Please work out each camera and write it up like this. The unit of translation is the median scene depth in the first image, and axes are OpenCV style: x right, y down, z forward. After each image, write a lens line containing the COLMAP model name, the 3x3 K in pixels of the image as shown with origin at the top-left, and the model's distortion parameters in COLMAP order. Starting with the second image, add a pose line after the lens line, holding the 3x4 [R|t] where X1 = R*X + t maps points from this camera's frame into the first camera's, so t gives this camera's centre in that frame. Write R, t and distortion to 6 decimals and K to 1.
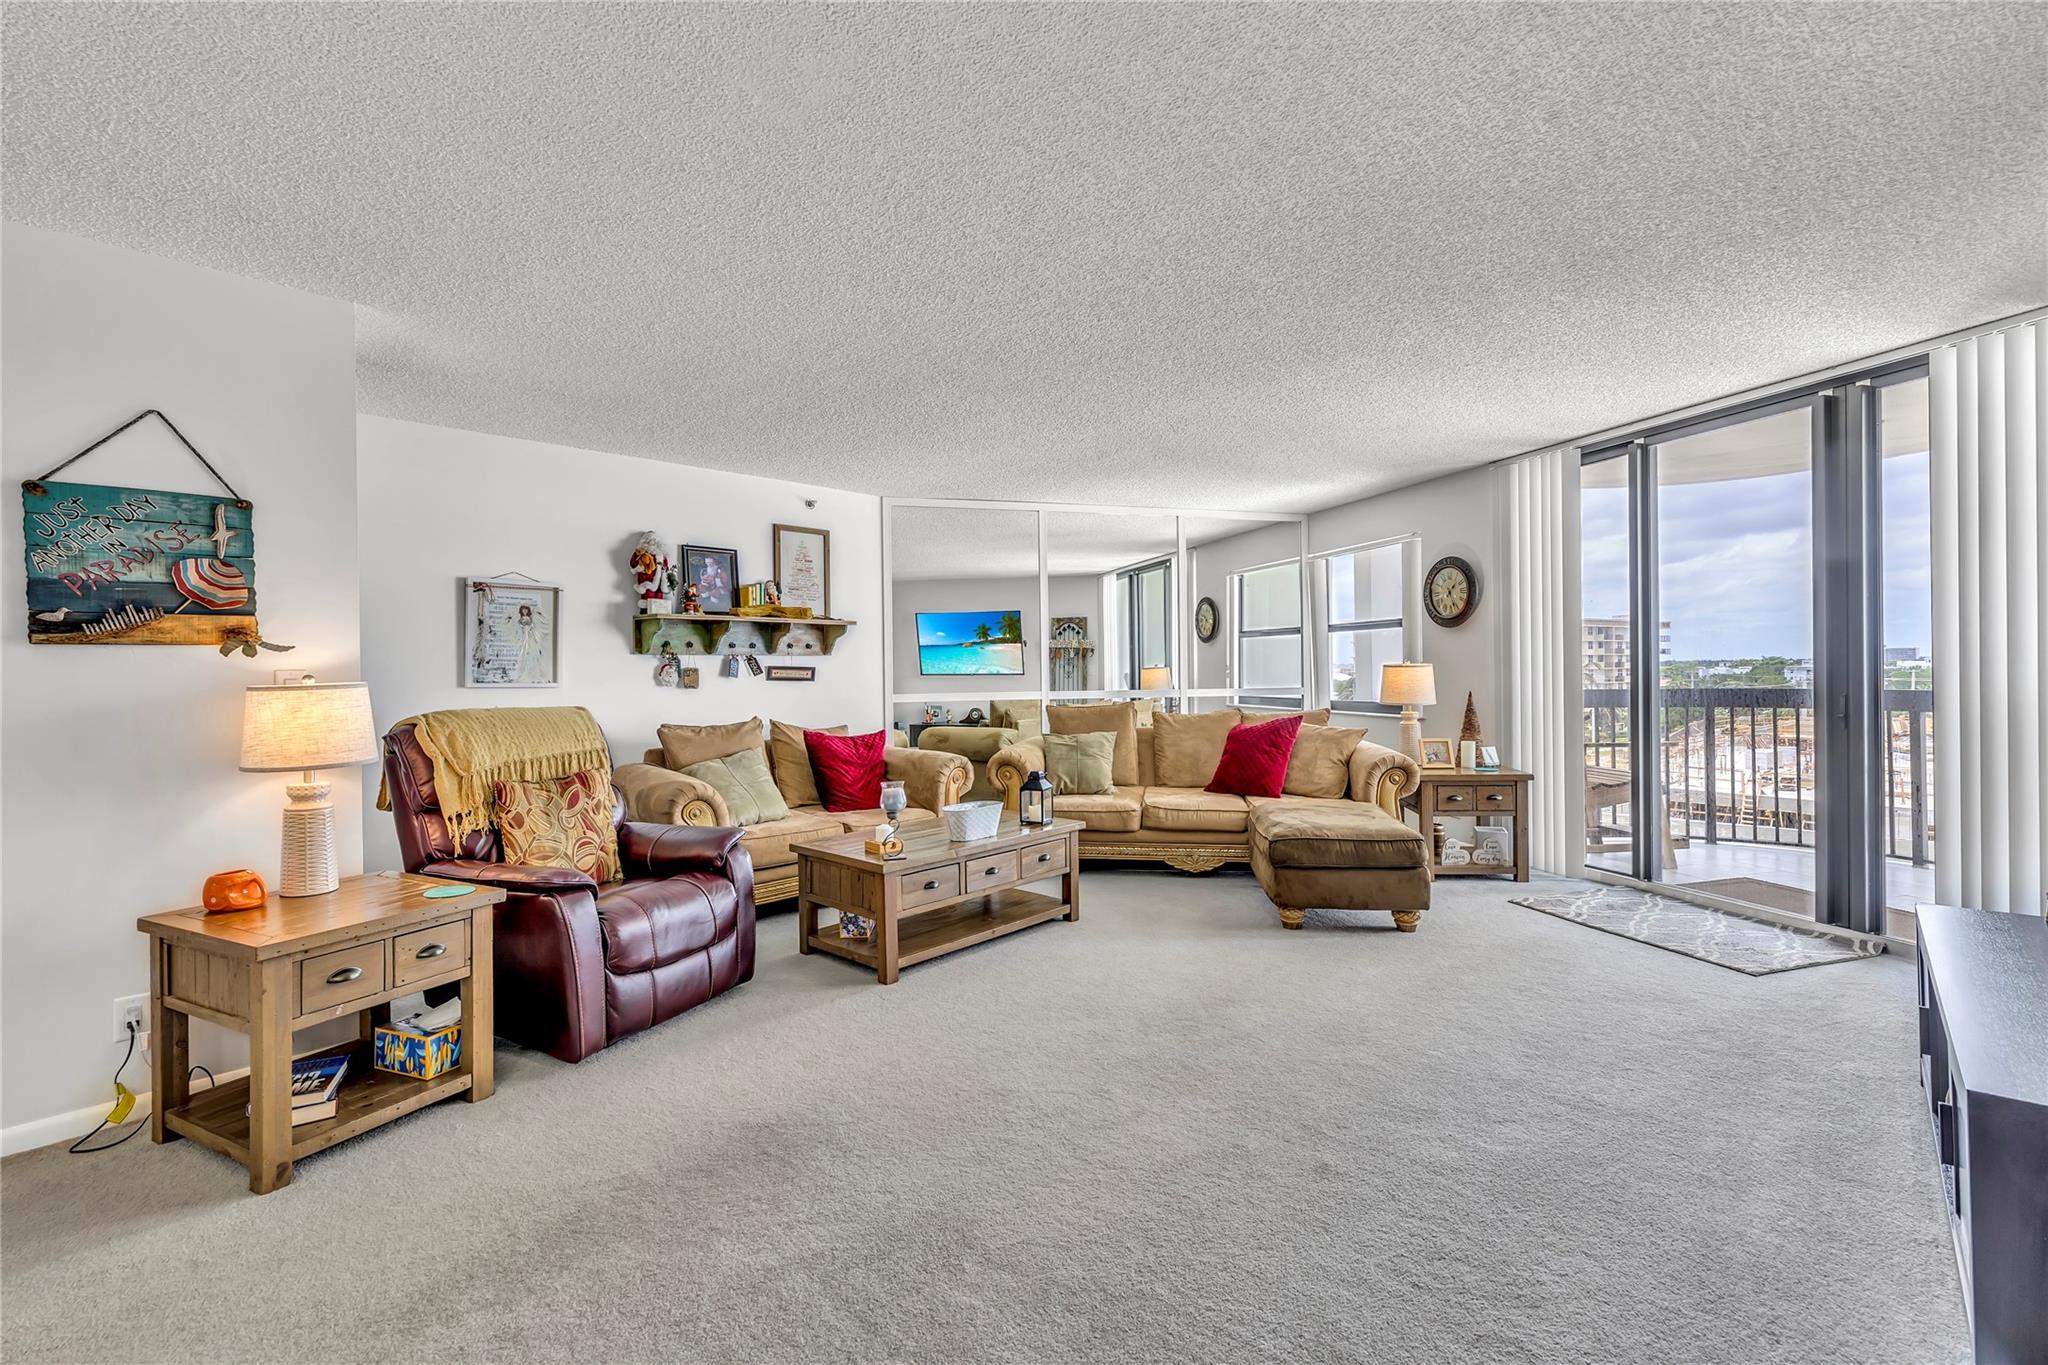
lens RADIAL K [[904.4, 0, 1027.0], [0, 904.4, 655.0], [0, 0, 1]] dist [-0.002145, -0.000210]
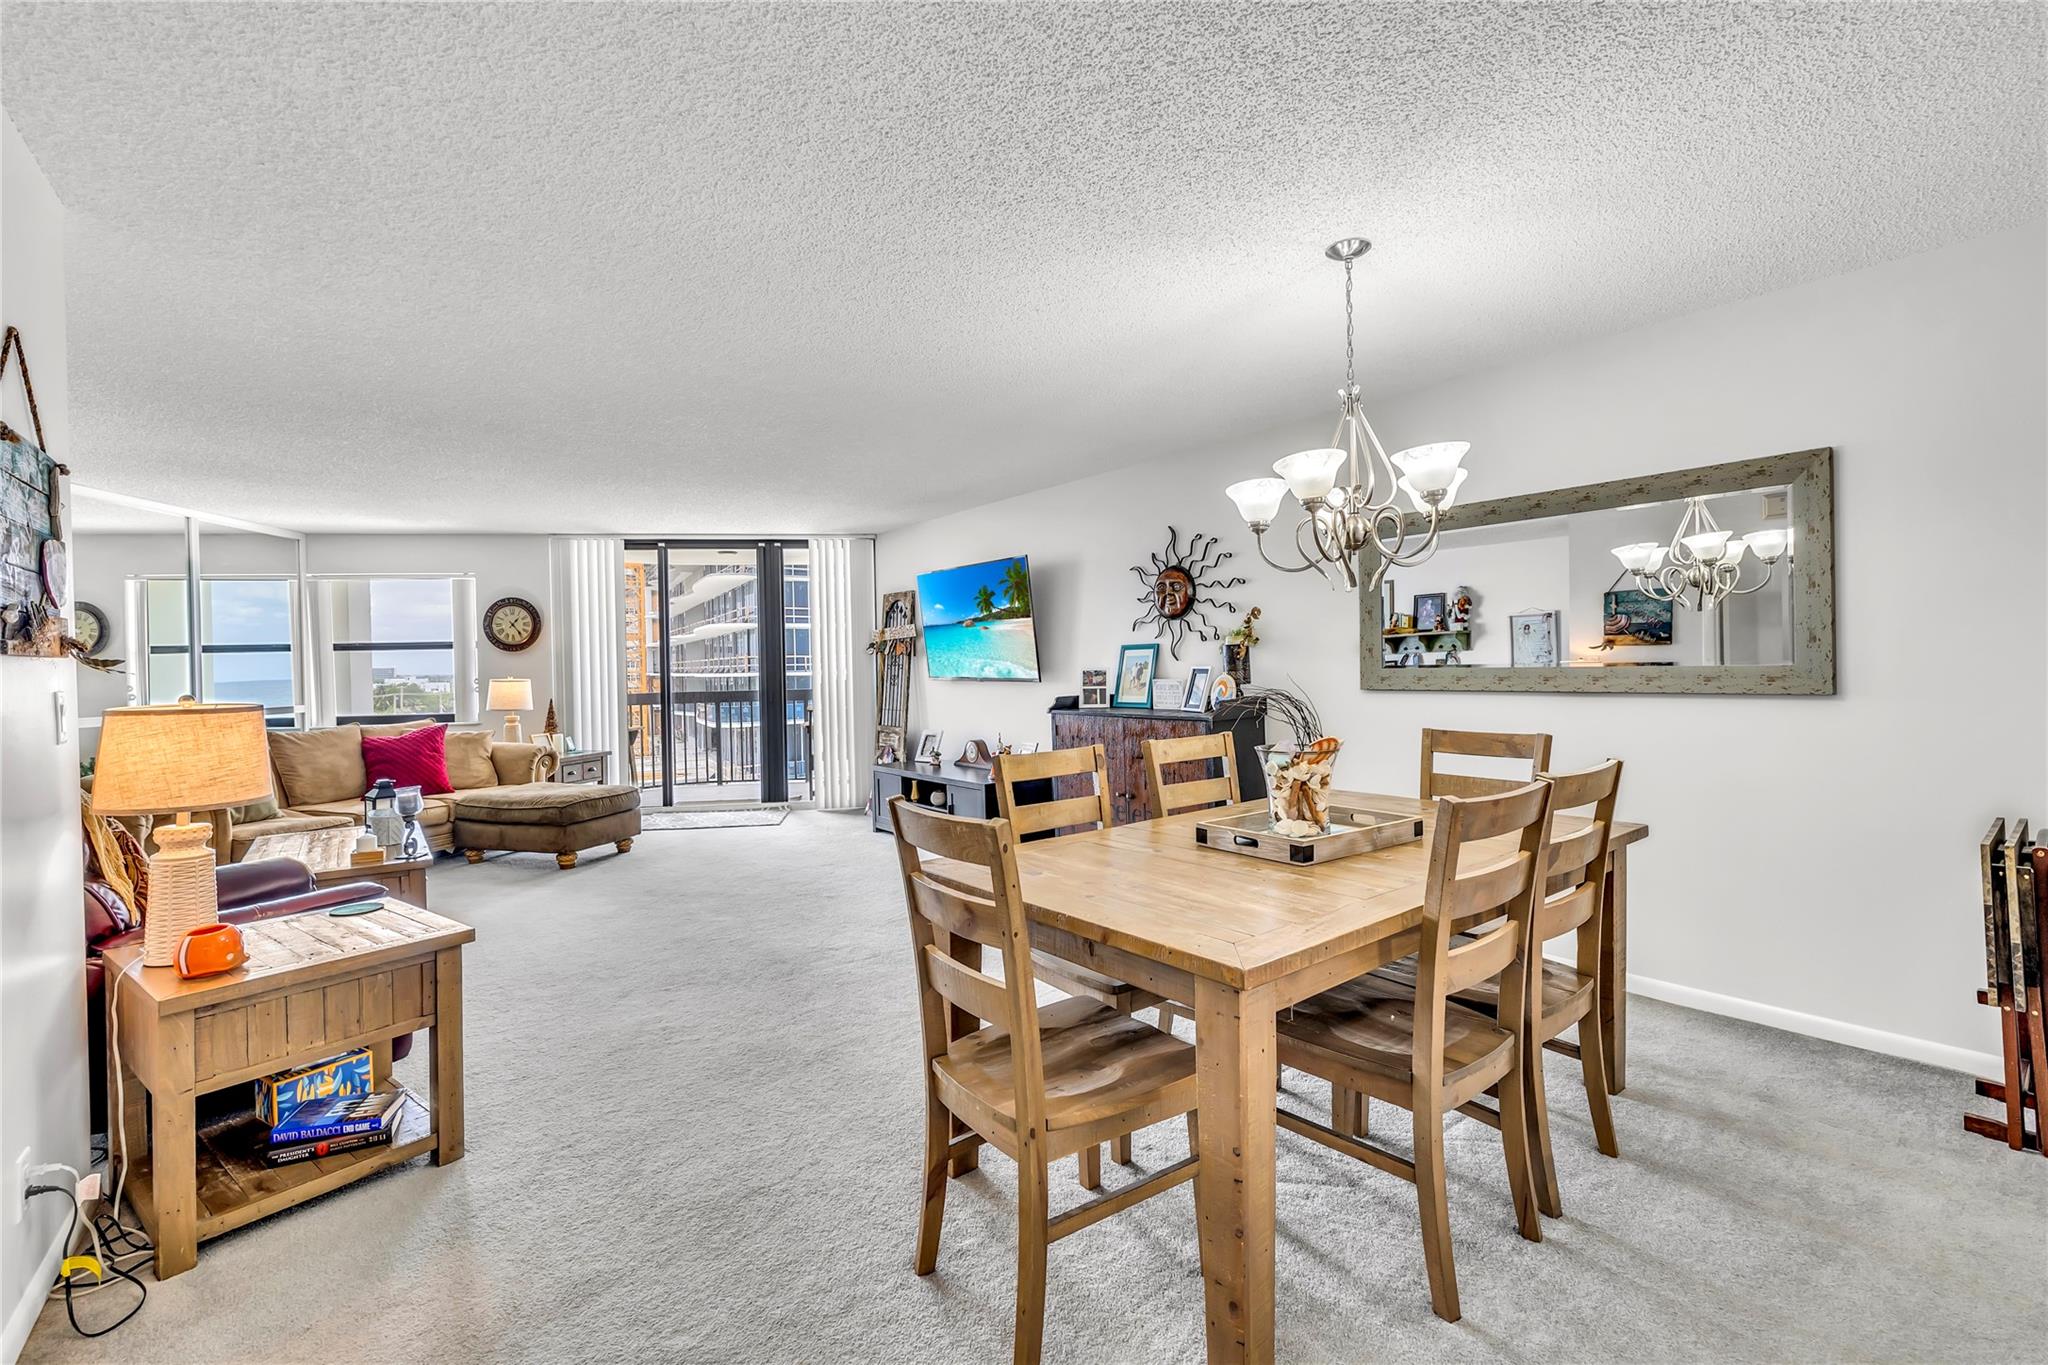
lens RADIAL K [[904.4, 0, 1027.0], [0, 904.4, 655.0], [0, 0, 1]] dist [-0.002145, -0.000210]
pose [[0.141114, 0.021113, 0.989768, -0.846778], [0.003496, 0.999756, -0.021825, 0.006536], [-0.989987, 0.006540, 0.141006, 0.093727]]
